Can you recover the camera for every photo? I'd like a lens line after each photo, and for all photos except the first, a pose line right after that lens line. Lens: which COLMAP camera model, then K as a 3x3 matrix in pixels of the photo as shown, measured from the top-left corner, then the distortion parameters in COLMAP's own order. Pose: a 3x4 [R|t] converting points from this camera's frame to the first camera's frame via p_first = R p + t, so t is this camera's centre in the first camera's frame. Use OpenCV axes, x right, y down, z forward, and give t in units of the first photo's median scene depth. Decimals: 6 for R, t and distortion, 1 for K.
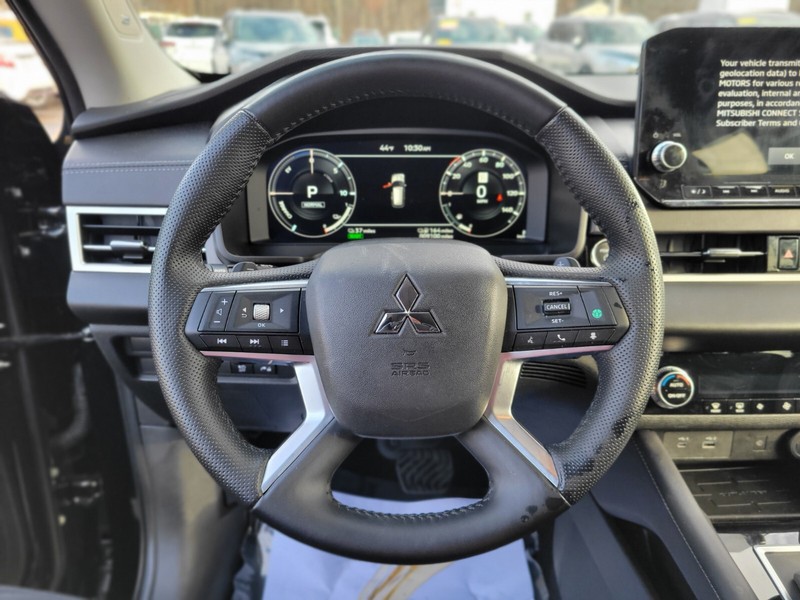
lens RADIAL K [[600.3, 0, 400.8], [0, 600.3, 296.3], [0, 0, 1]] dist [0.046803, -0.041818]
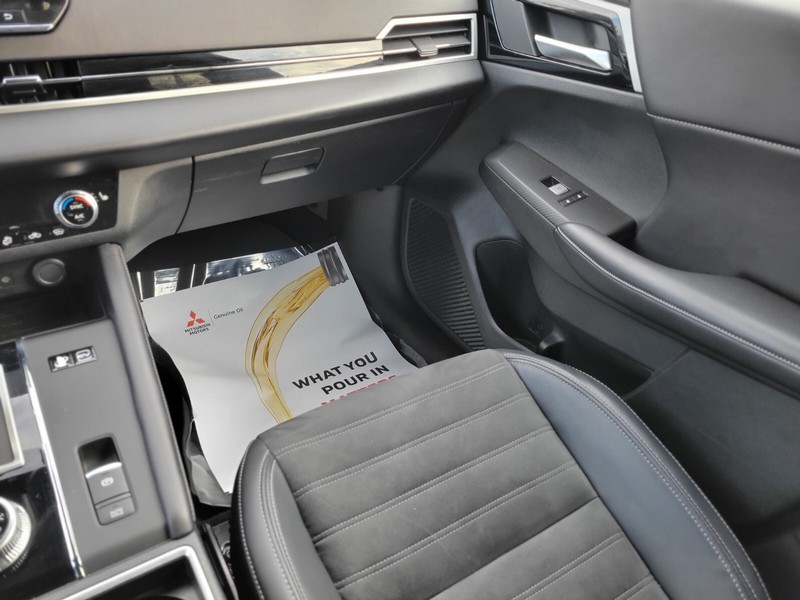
lens RADIAL K [[600.3, 0, 404.6], [0, 600.3, 303.8], [0, 0, 1]] dist [0.046803, -0.041818]
pose [[0.854266, -0.244051, 0.458987, 0.750129], [0.097084, 0.942311, 0.320350, 0.011942], [-0.510691, -0.229104, 0.828677, -0.253299]]
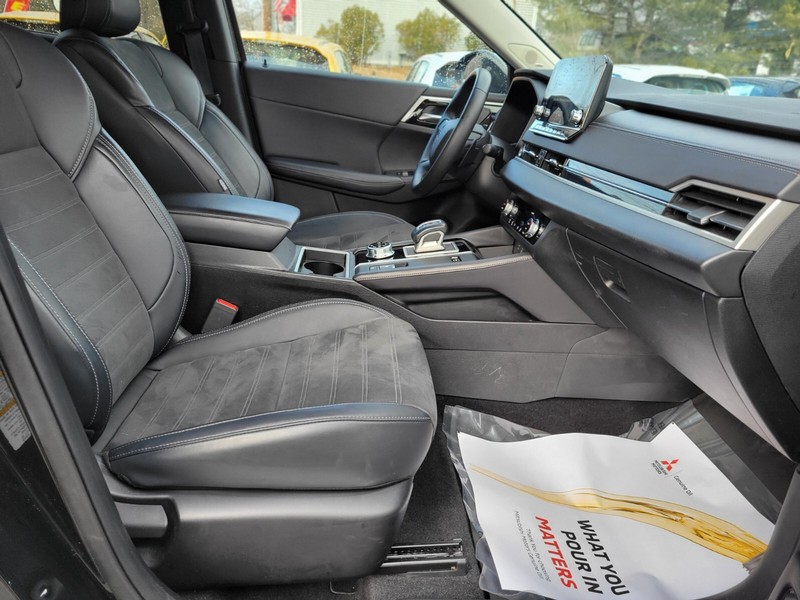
lens RADIAL K [[600.3, 0, 403.3], [0, 600.3, 300.5], [0, 0, 1]] dist [0.046803, -0.041818]
pose [[0.029112, 0.325525, -0.945085, 2.778794], [-0.428093, 0.858447, 0.282497, -0.035911], [0.903266, 0.396360, 0.164346, 0.367150]]
